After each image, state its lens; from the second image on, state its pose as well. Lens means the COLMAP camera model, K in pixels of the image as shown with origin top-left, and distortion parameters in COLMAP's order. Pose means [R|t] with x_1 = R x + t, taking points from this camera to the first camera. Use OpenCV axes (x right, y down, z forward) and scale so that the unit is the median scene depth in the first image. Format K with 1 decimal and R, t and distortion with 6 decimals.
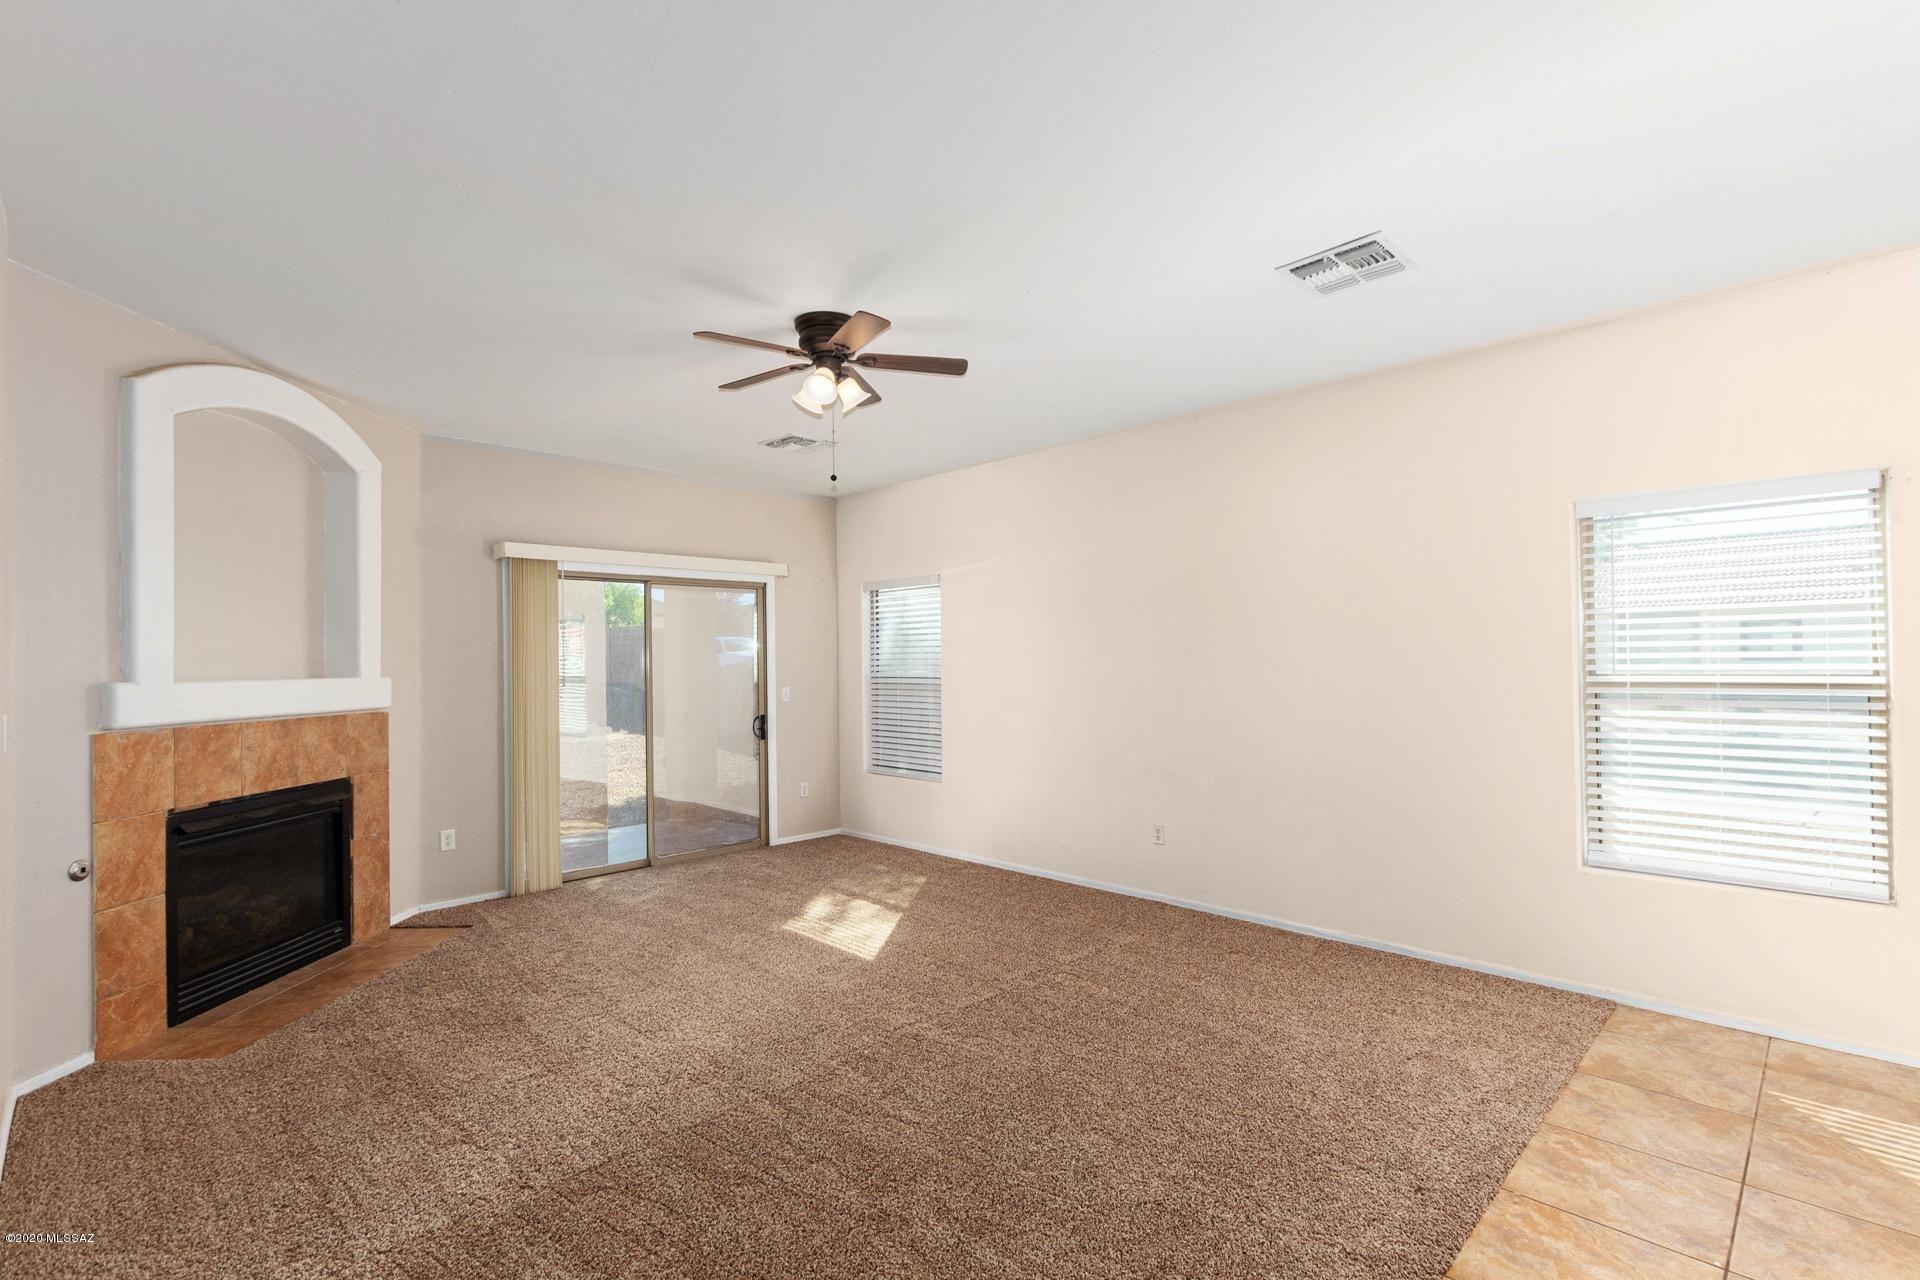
lens RADIAL K [[872.1, 0, 967.0], [0, 872.1, 654.9], [0, 0, 1]] dist [0.008508, -0.002817]
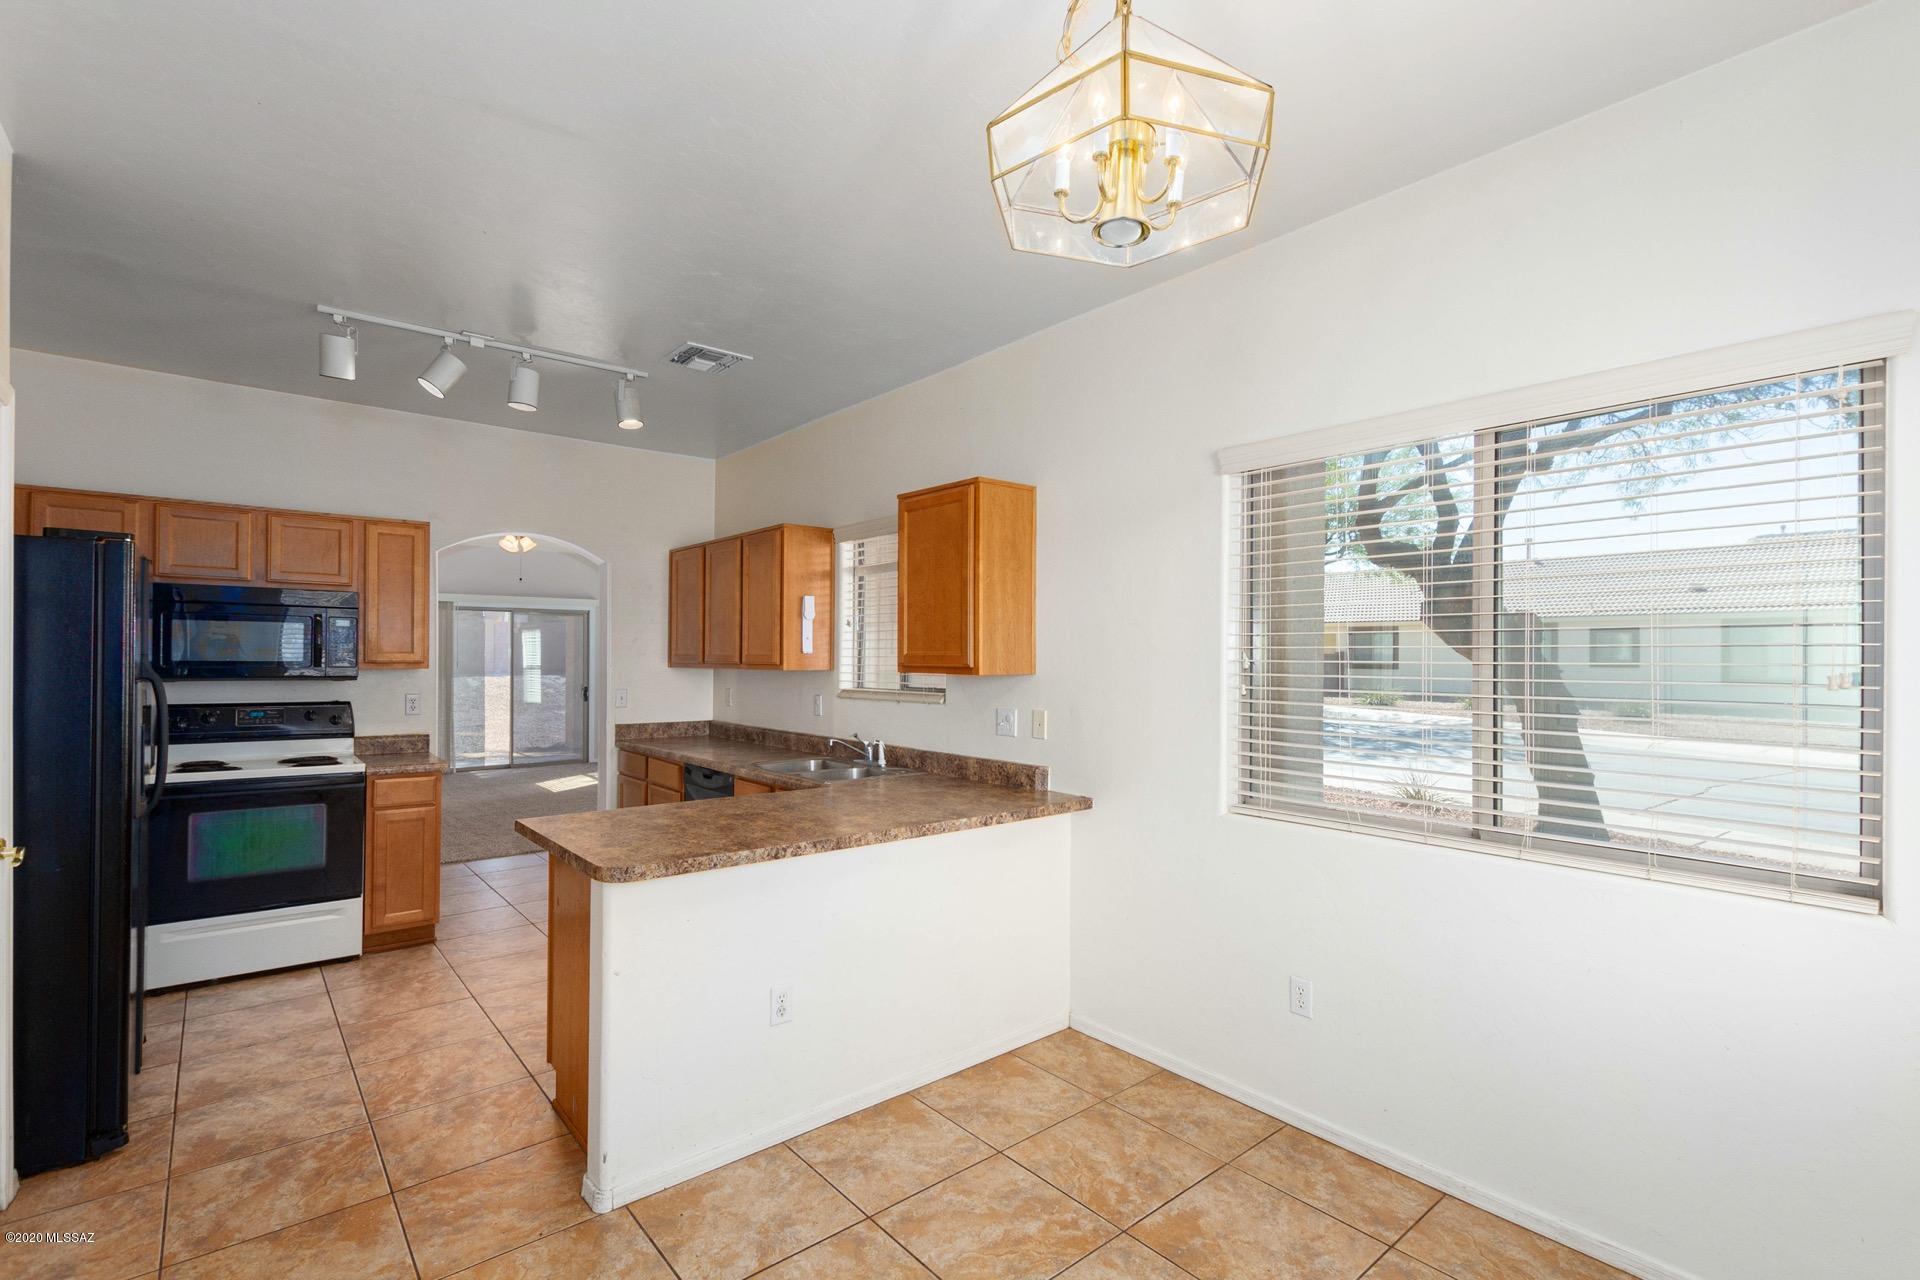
lens RADIAL K [[872.1, 0, 967.0], [0, 872.1, 654.9], [0, 0, 1]] dist [0.008508, -0.002817]
pose [[0.996069, 0.016365, -0.087051, 1.034404], [-0.015838, 0.999852, 0.006739, -0.028777], [0.087149, -0.005334, 0.996181, -1.019925]]
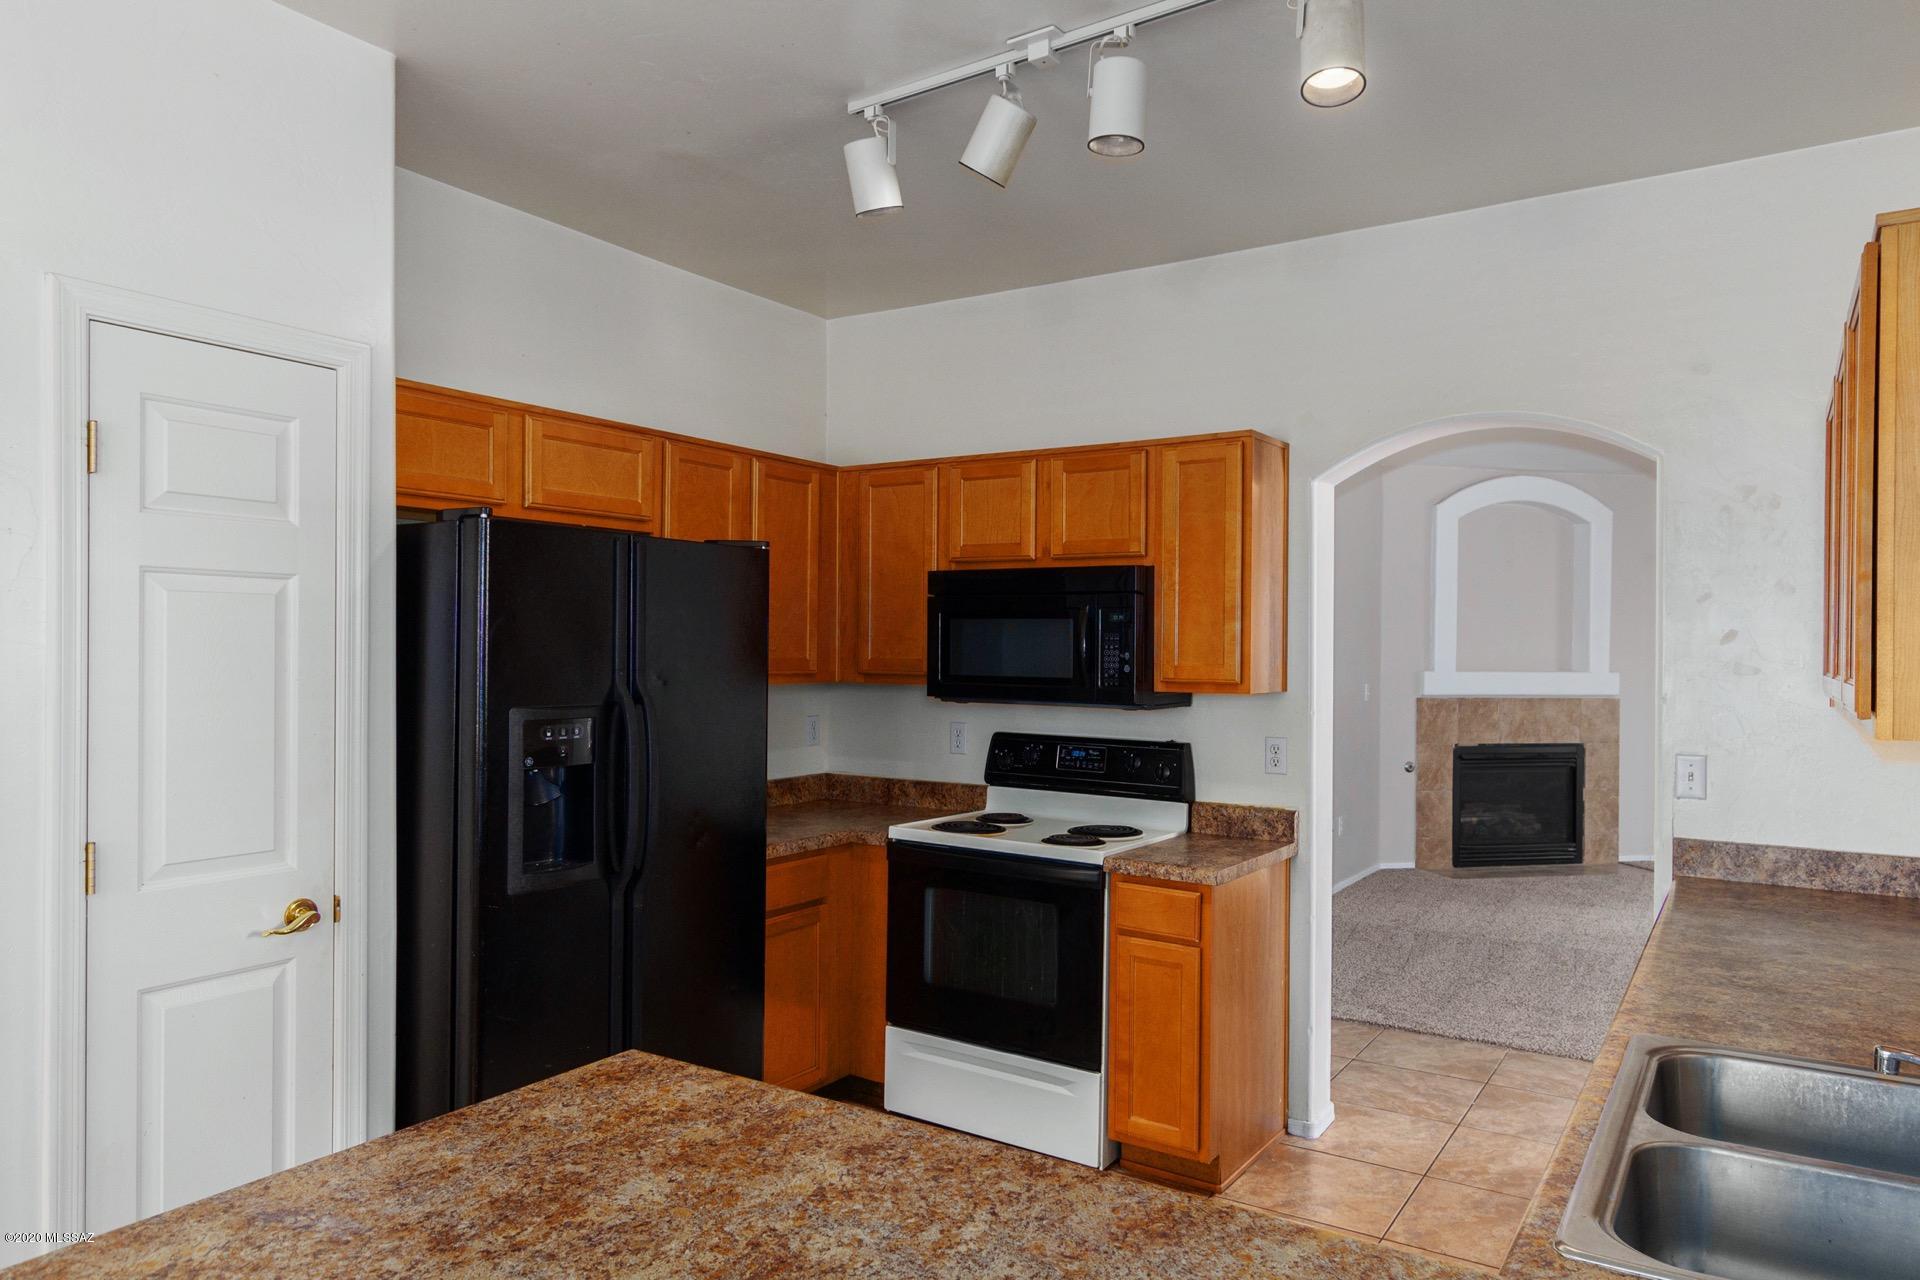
lens RADIAL K [[1245.9, 0, 967.4], [0, 1245.9, 653.4], [0, 0, 1]] dist [0.003719, 0.000473]
pose [[0.203198, 0.015808, -0.979010, 1.073075], [-0.001184, 0.999873, 0.015900, -0.035021], [0.979137, -0.002072, 0.203191, -0.374803]]
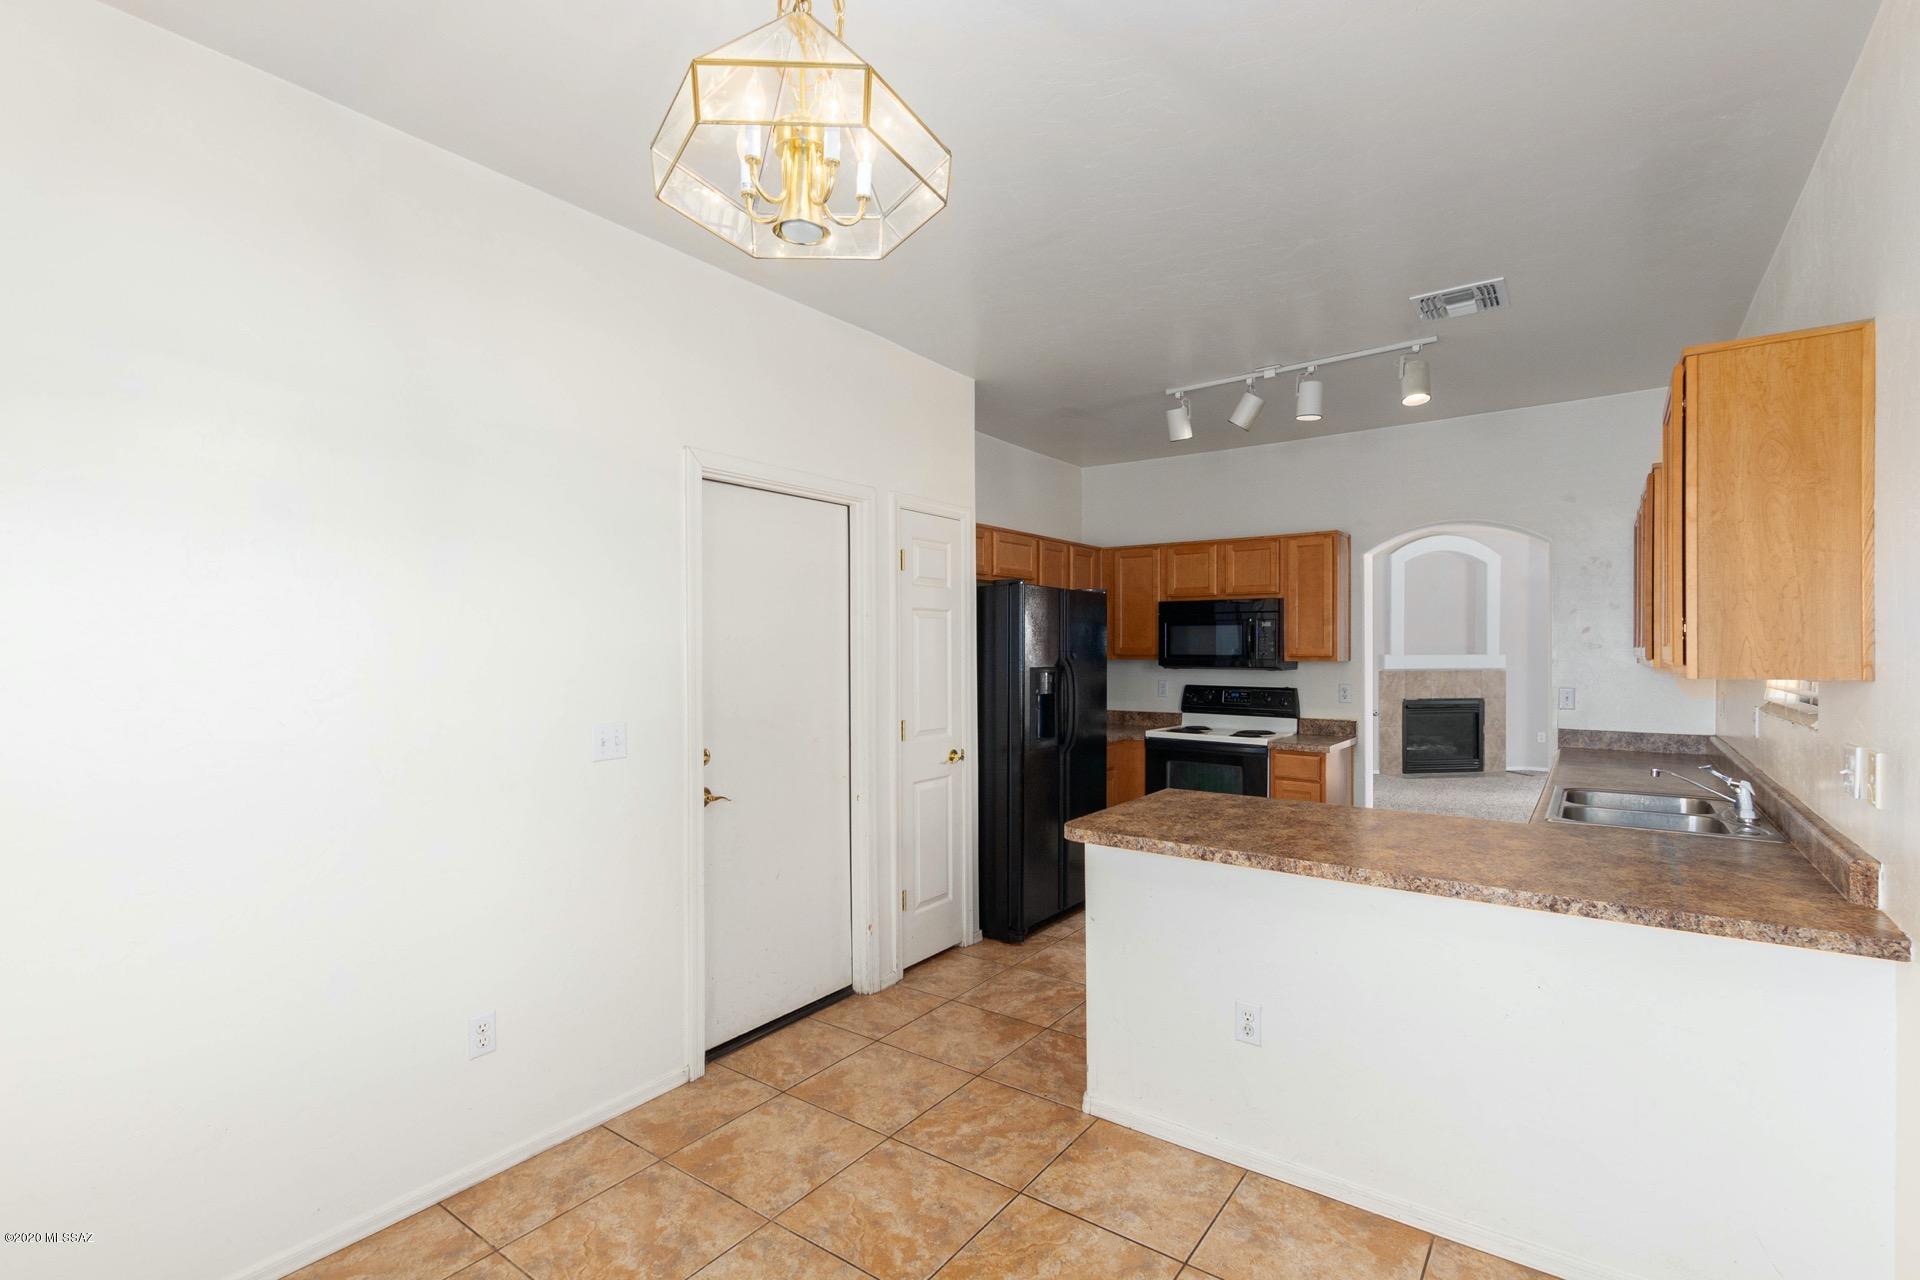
lens RADIAL K [[872.1, 0, 967.0], [0, 872.1, 654.9], [0, 0, 1]] dist [0.008508, -0.002817]
pose [[0.151786, 0.017942, -0.988251, 1.384323], [0.009918, 0.999757, 0.019674, -0.031884], [0.988364, -0.012788, 0.151571, -0.693729]]
